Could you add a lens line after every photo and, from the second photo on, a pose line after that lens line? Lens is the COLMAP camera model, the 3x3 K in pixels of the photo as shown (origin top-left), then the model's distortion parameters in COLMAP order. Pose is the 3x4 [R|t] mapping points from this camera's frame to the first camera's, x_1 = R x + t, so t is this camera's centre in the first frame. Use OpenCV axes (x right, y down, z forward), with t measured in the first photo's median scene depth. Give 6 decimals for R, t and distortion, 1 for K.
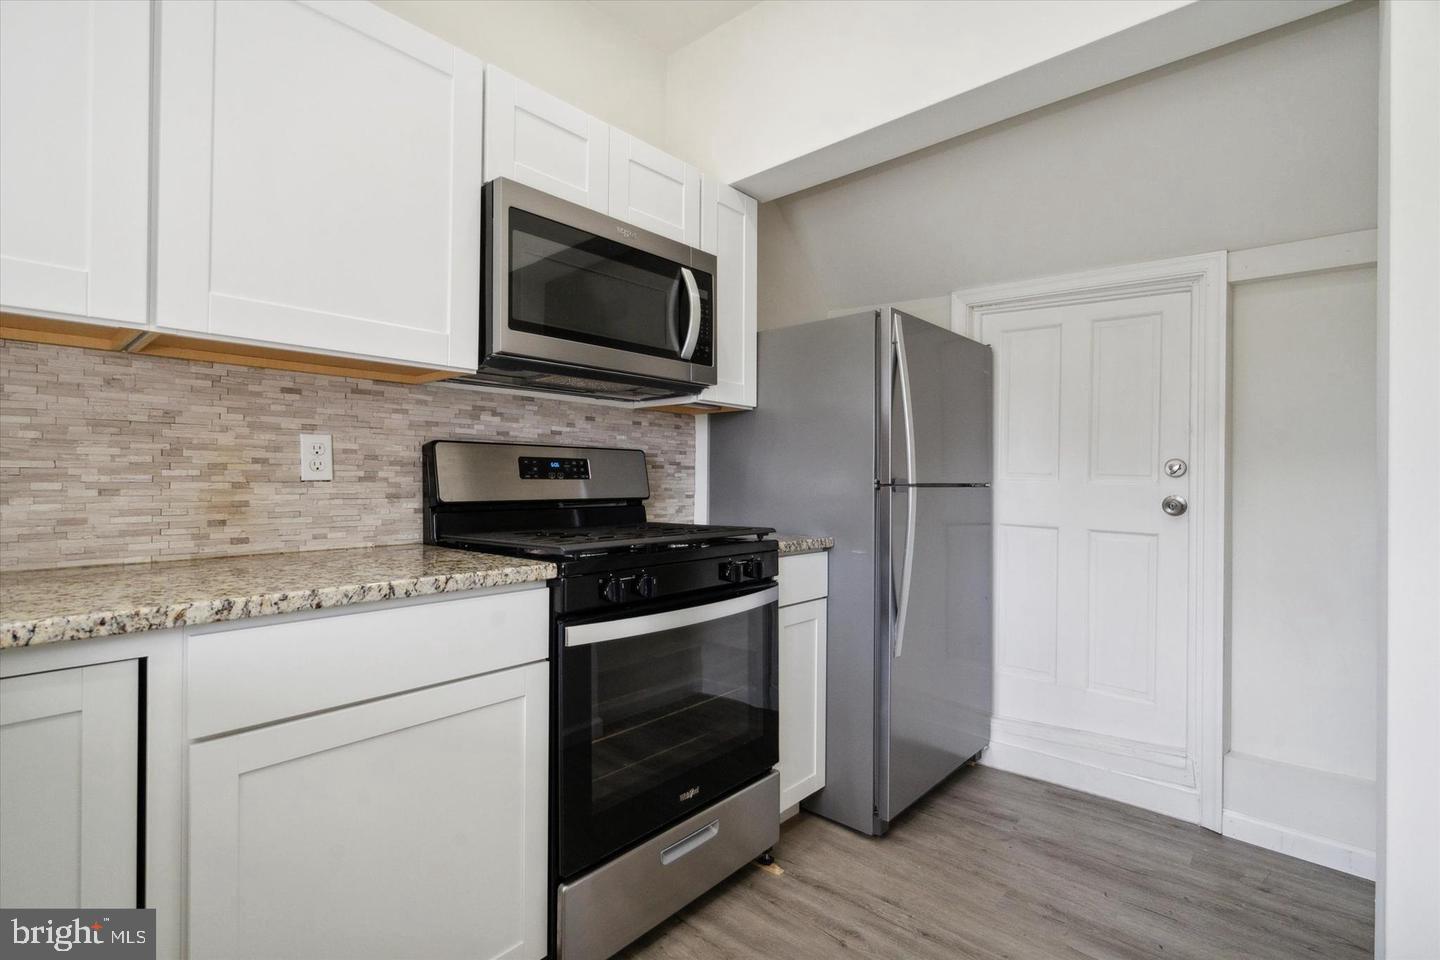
lens RADIAL K [[680.8, 0, 713.5], [0, 680.8, 477.4], [0, 0, 1]] dist [0.011268, -0.000008]
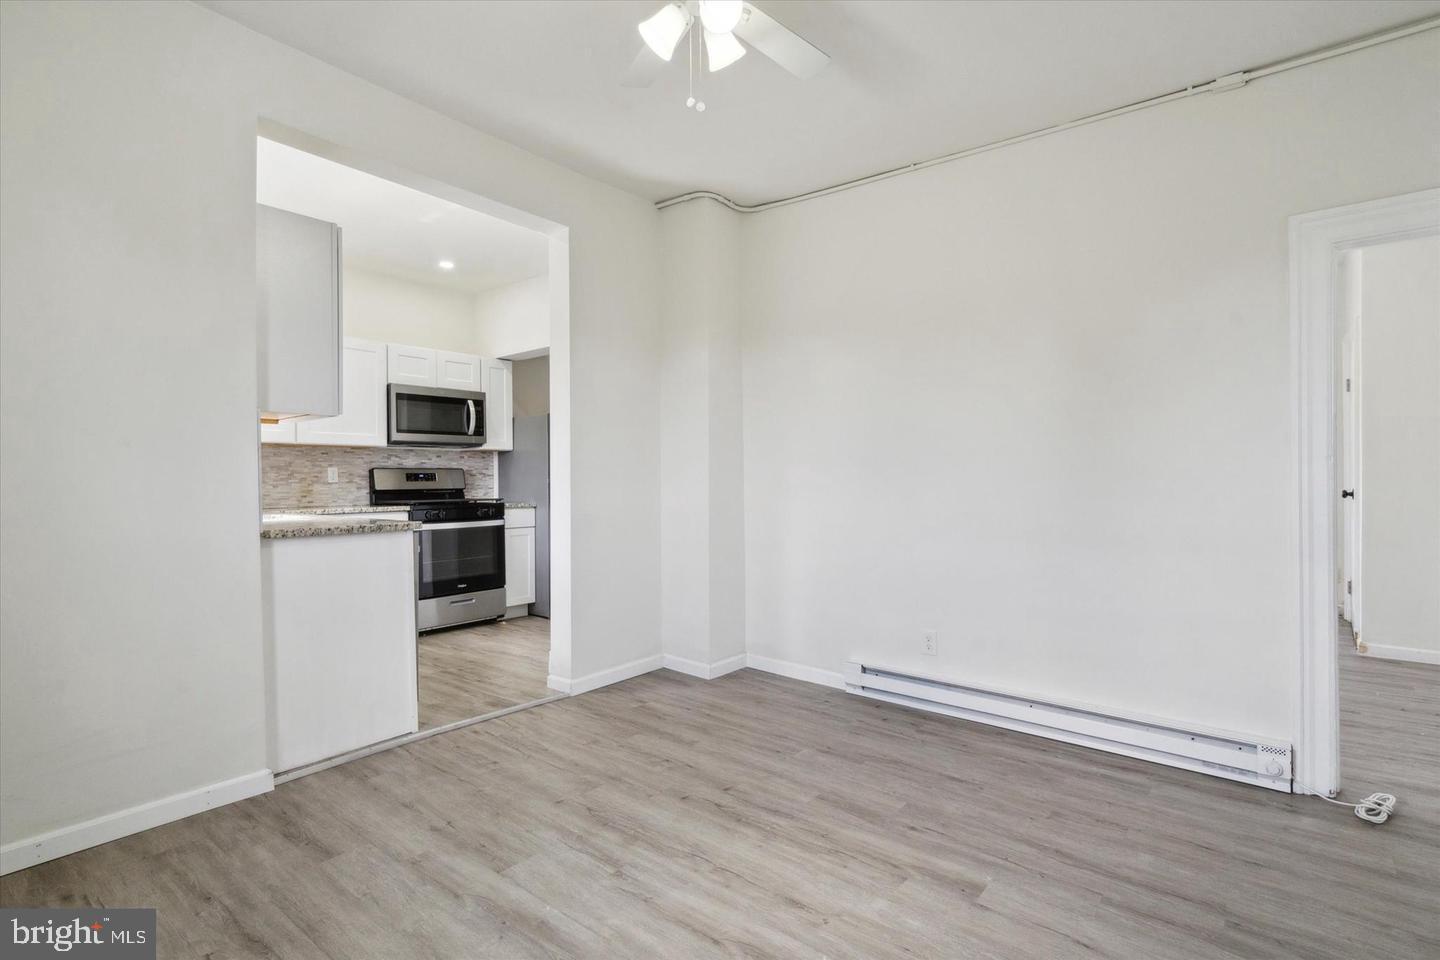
lens RADIAL K [[701.9, 0, 710.9], [0, 701.9, 494.9], [0, 0, 1]] dist [0.011087, 0.000073]
pose [[0.998763, -0.014960, 0.047428, 0.787349], [0.013806, 0.999603, 0.024576, 0.003850], [-0.047777, -0.023891, 0.998572, -1.838559]]
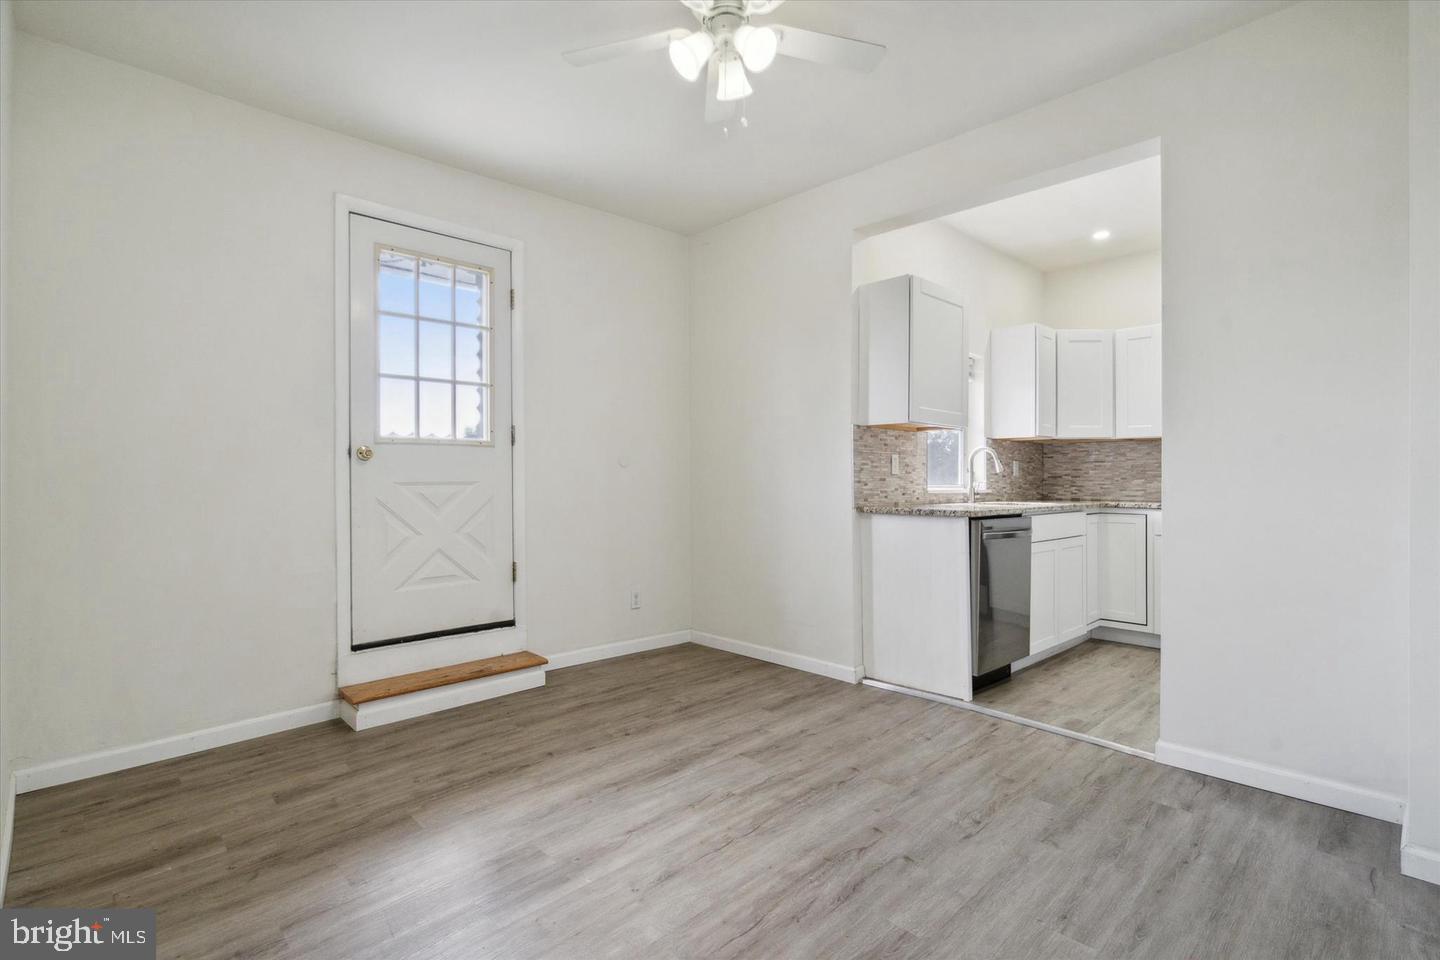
lens RADIAL K [[680.8, 0, 713.5], [0, 680.8, 477.4], [0, 0, 1]] dist [0.011268, -0.000008]
pose [[-0.074238, -0.010828, -0.997182, 1.921592], [0.000870, 0.999940, -0.010923, 0.029626], [0.997240, -0.001678, -0.074225, -0.746279]]
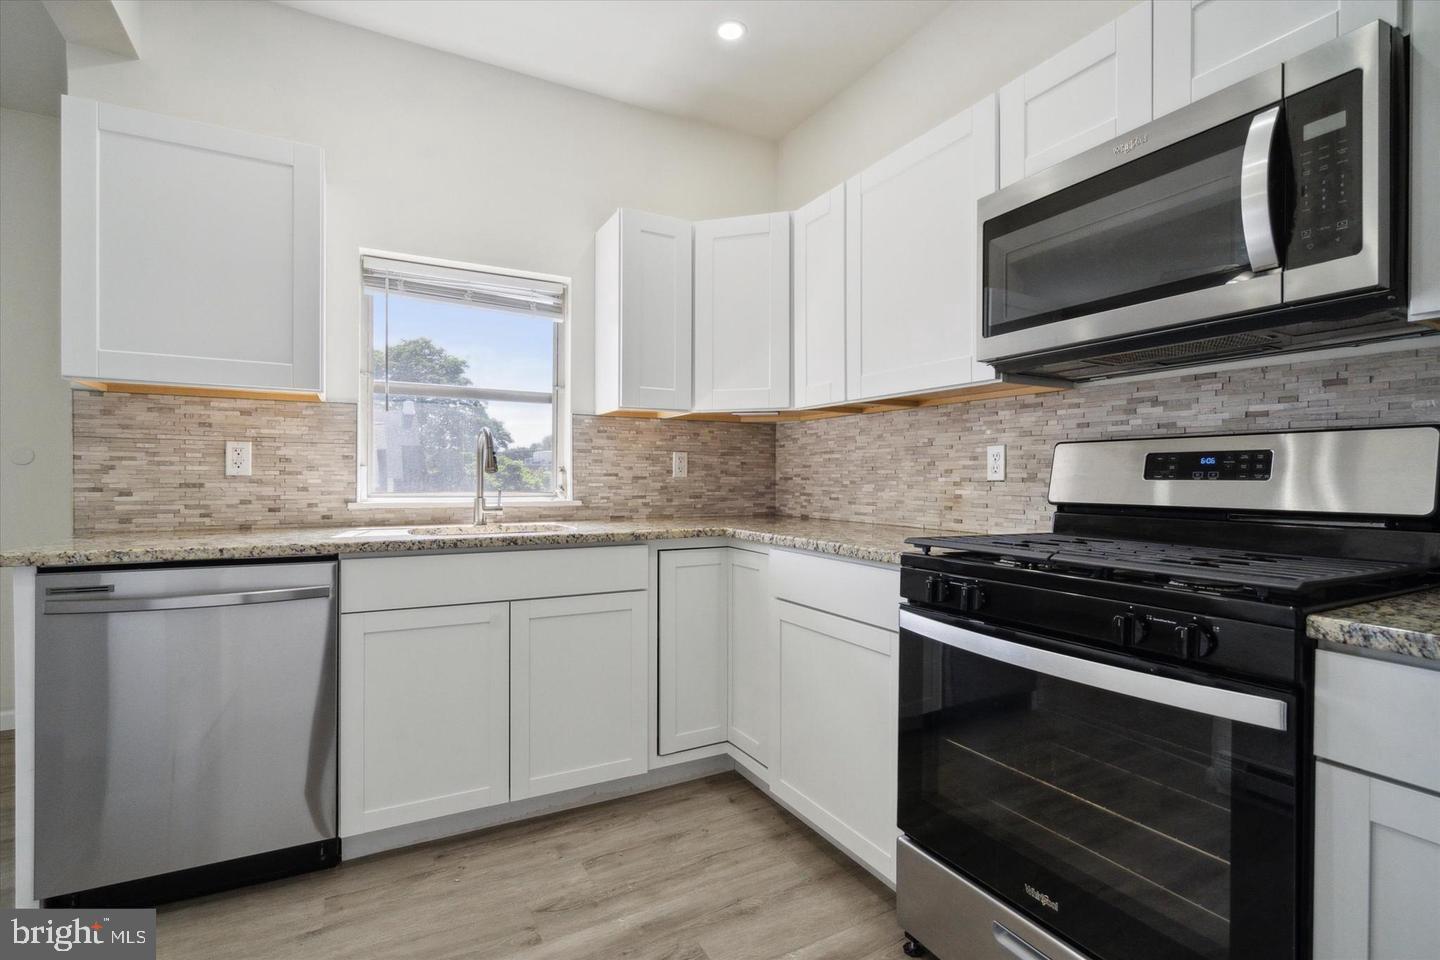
lens RADIAL K [[680.8, 0, 713.5], [0, 680.8, 477.4], [0, 0, 1]] dist [0.011268, -0.000008]
pose [[-0.345112, -0.005631, -0.938545, 0.695815], [-0.002739, 0.999984, -0.004992, 0.005173], [0.938557, 0.000848, -0.345122, 0.800339]]
